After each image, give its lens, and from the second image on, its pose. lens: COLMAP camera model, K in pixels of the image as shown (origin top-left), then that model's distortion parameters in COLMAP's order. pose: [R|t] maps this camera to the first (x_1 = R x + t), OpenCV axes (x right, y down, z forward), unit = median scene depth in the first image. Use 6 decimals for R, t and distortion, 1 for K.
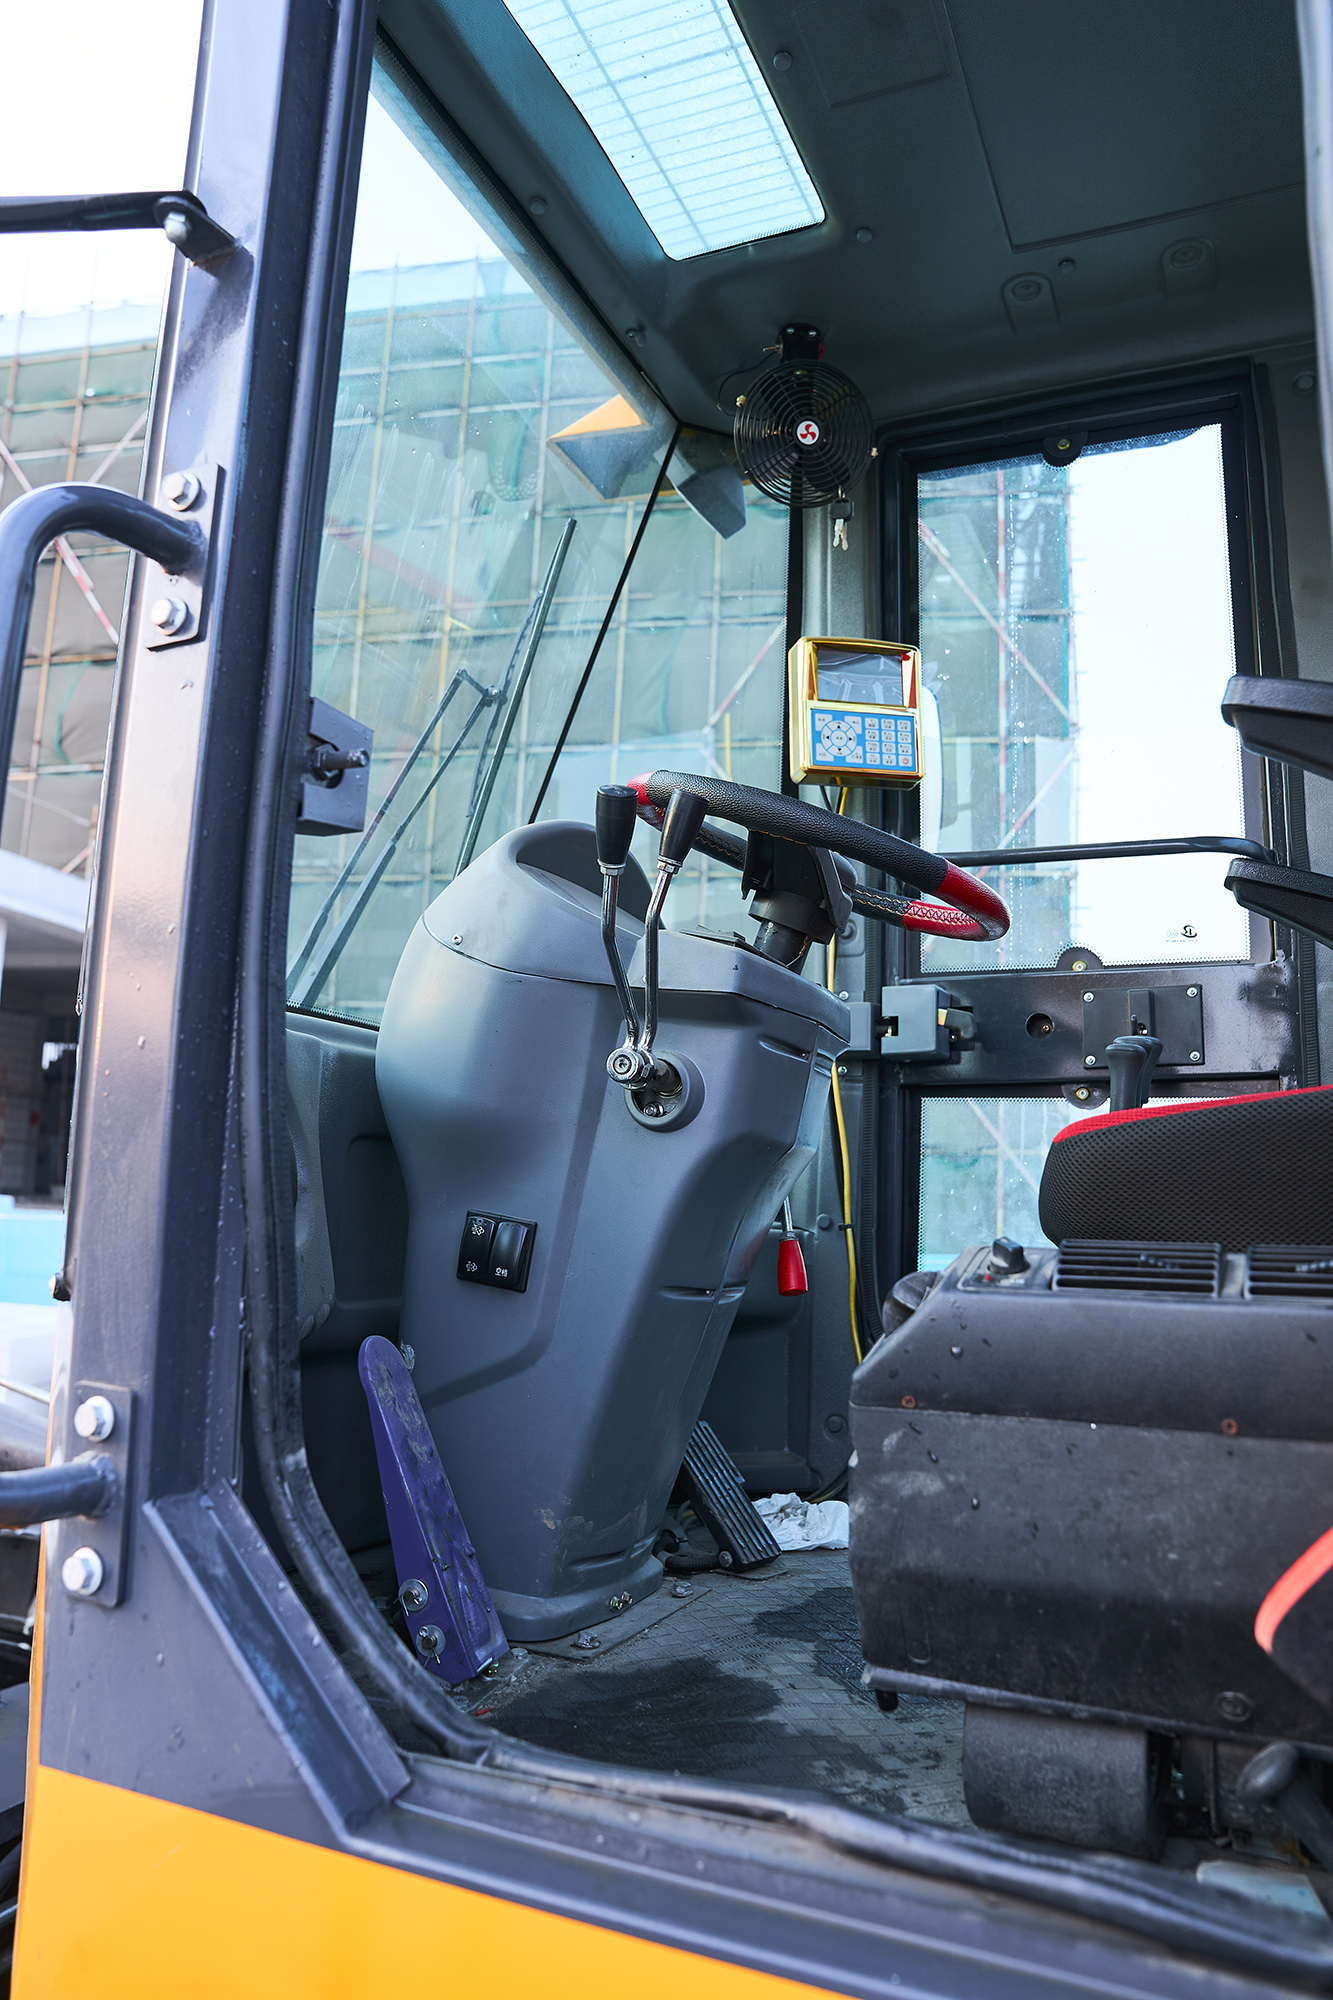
lens RADIAL K [[1354.2, 0, 666.5], [0, 1354.2, 1000.0], [0, 0, 1]] dist [-0.170845, 0.112629]
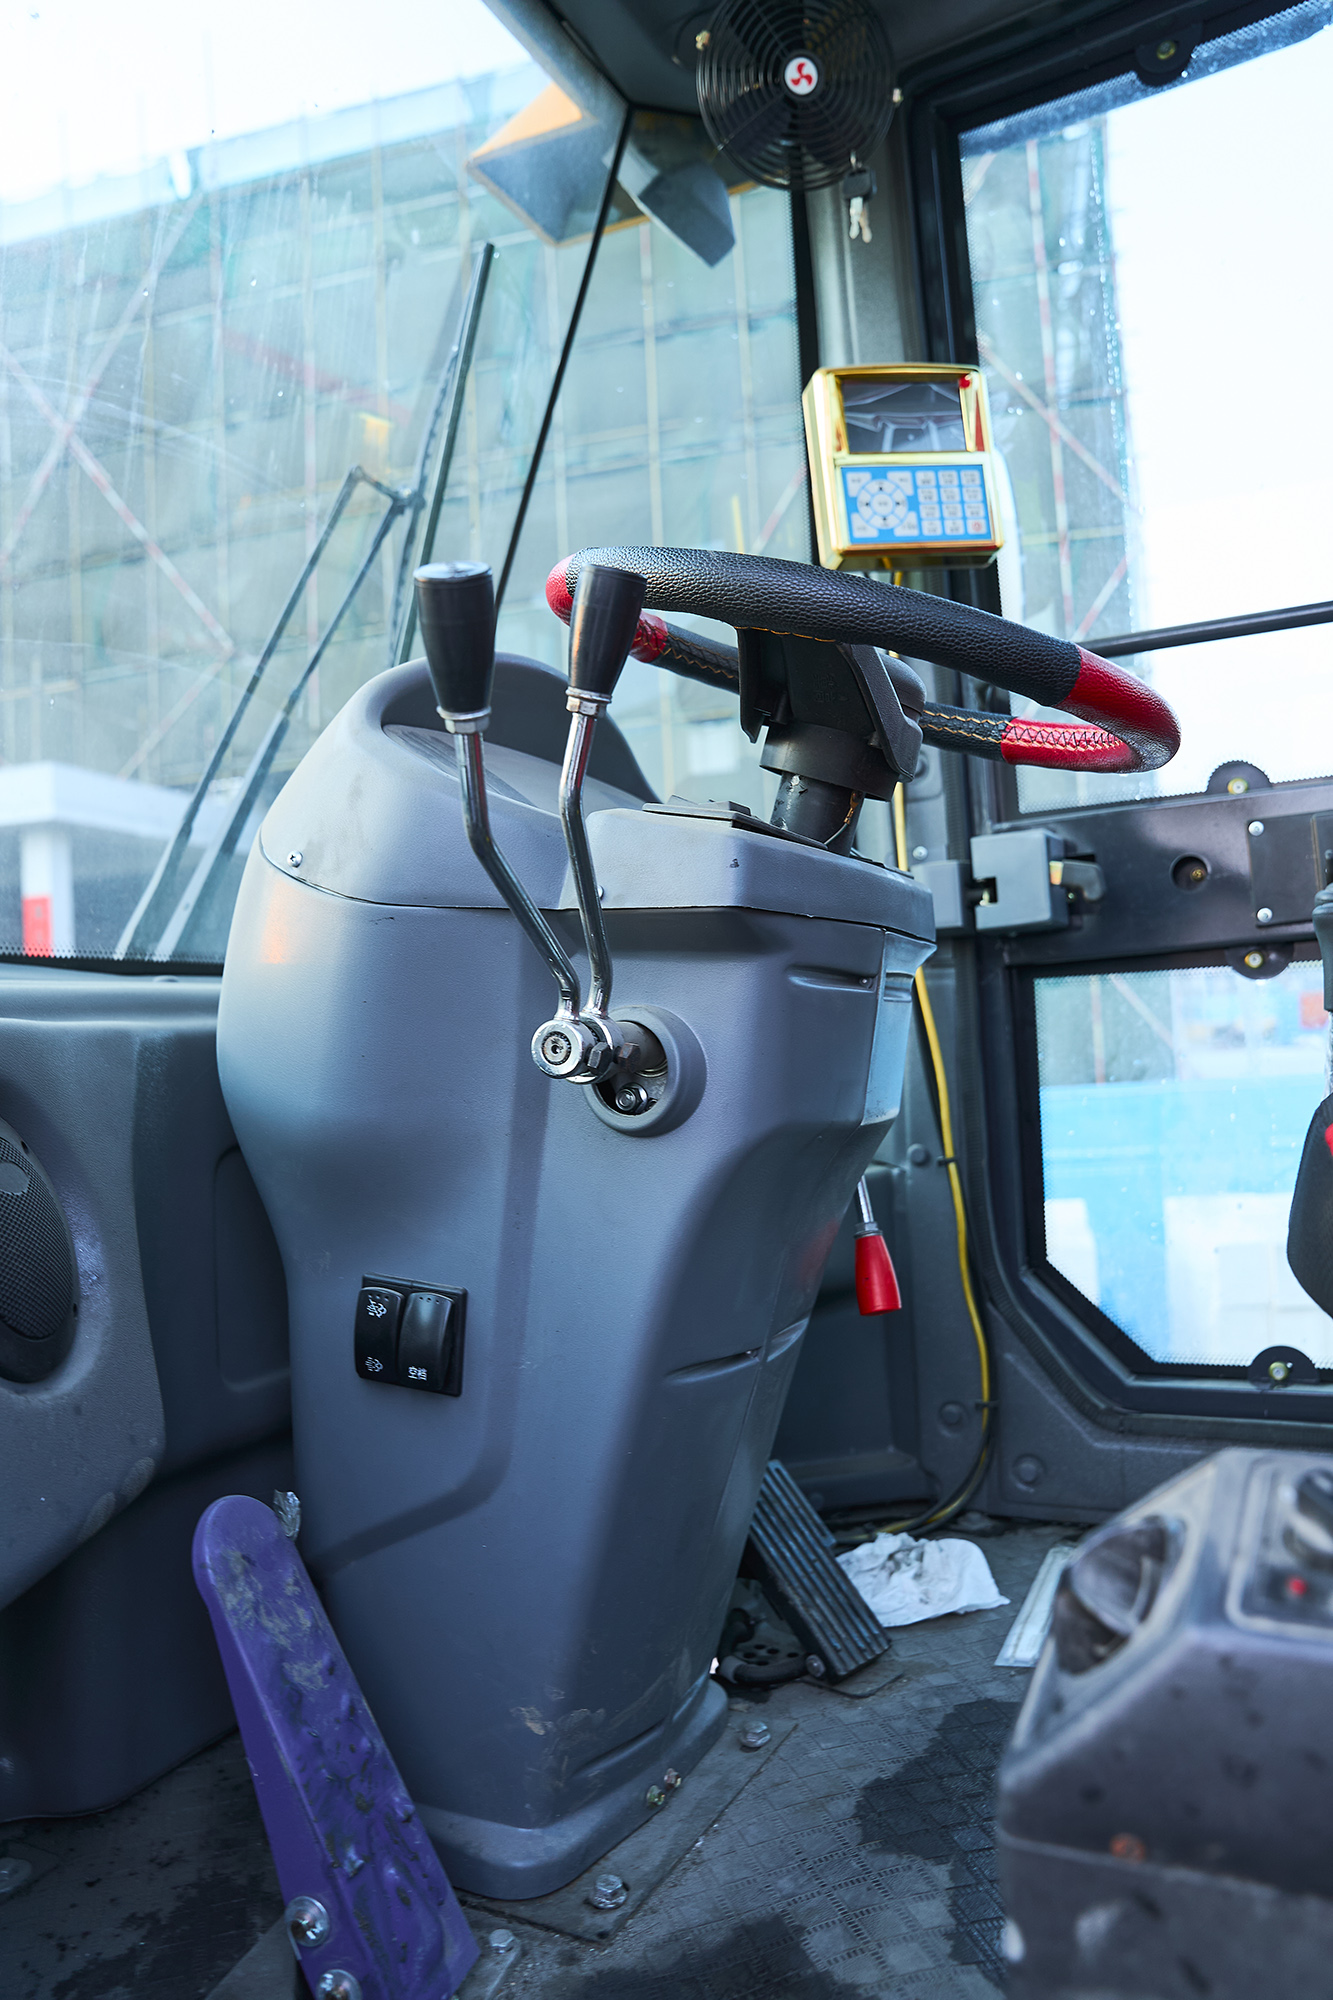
lens RADIAL K [[1354.2, 0, 666.5], [0, 1354.2, 1000.0], [0, 0, 1]] dist [-0.170845, 0.112629]
pose [[0.993534, -0.092431, -0.065932, 0.045049], [0.099421, 0.988712, 0.112091, -0.027910], [0.054827, -0.117921, 0.991508, 0.330932]]
